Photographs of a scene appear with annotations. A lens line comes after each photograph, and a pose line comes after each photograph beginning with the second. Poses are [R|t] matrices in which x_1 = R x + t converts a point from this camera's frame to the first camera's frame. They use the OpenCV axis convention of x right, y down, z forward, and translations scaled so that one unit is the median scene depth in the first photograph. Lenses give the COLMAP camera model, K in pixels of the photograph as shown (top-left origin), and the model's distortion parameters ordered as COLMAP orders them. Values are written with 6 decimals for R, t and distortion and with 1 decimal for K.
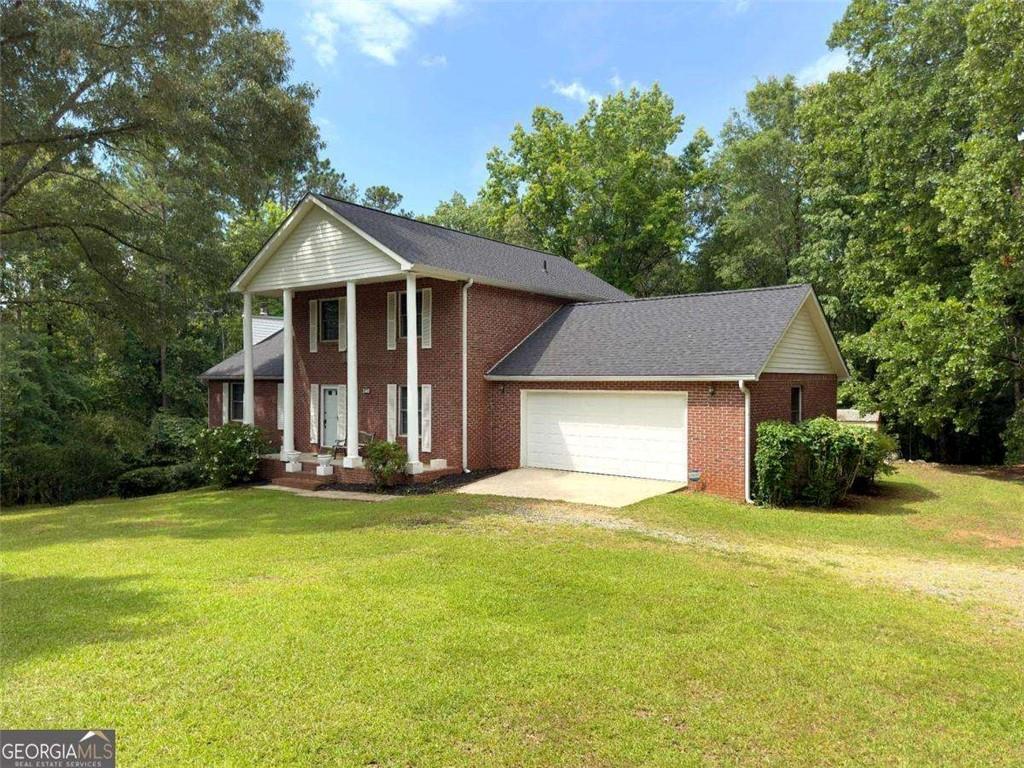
lens RADIAL K [[723.9, 0, 512.0], [0, 723.9, 384.0], [0, 0, 1]] dist [0.124176, -0.166538]
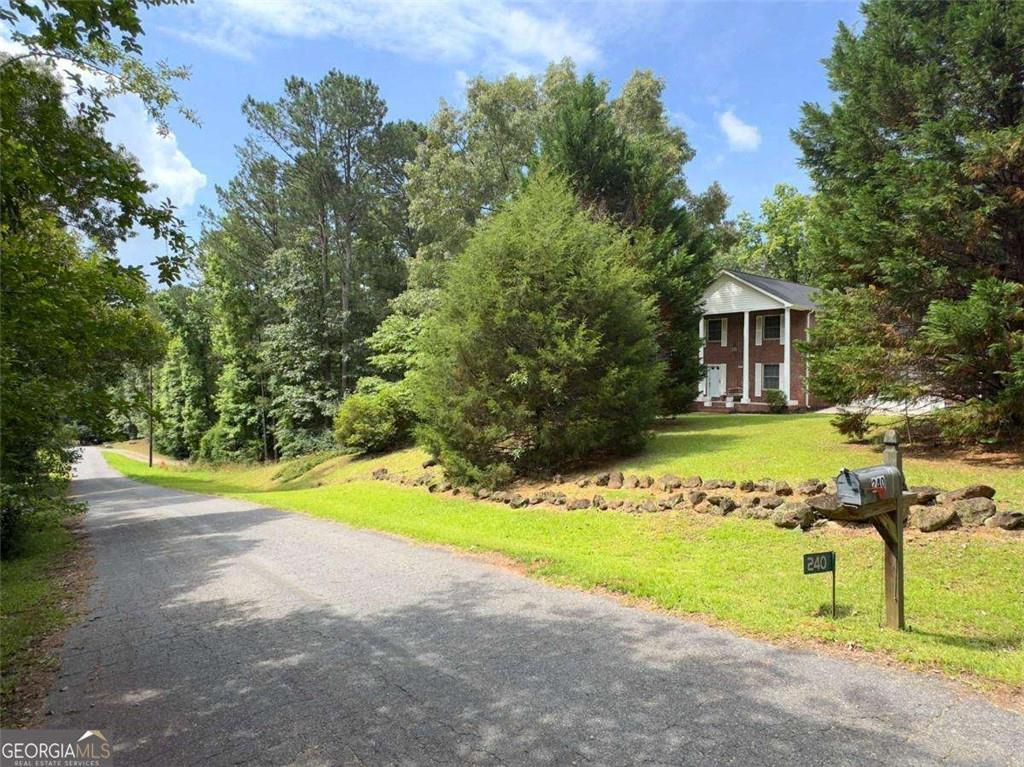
lens RADIAL K [[593.5, 0, 512.0], [0, 593.5, 383.5], [0, 0, 1]] dist [-0.003192, -0.000309]
pose [[0.967708, 0.010228, -0.251866, -0.396991], [-0.006009, 0.999829, 0.017517, 0.030439], [0.252001, -0.015438, 0.967604, -0.688649]]
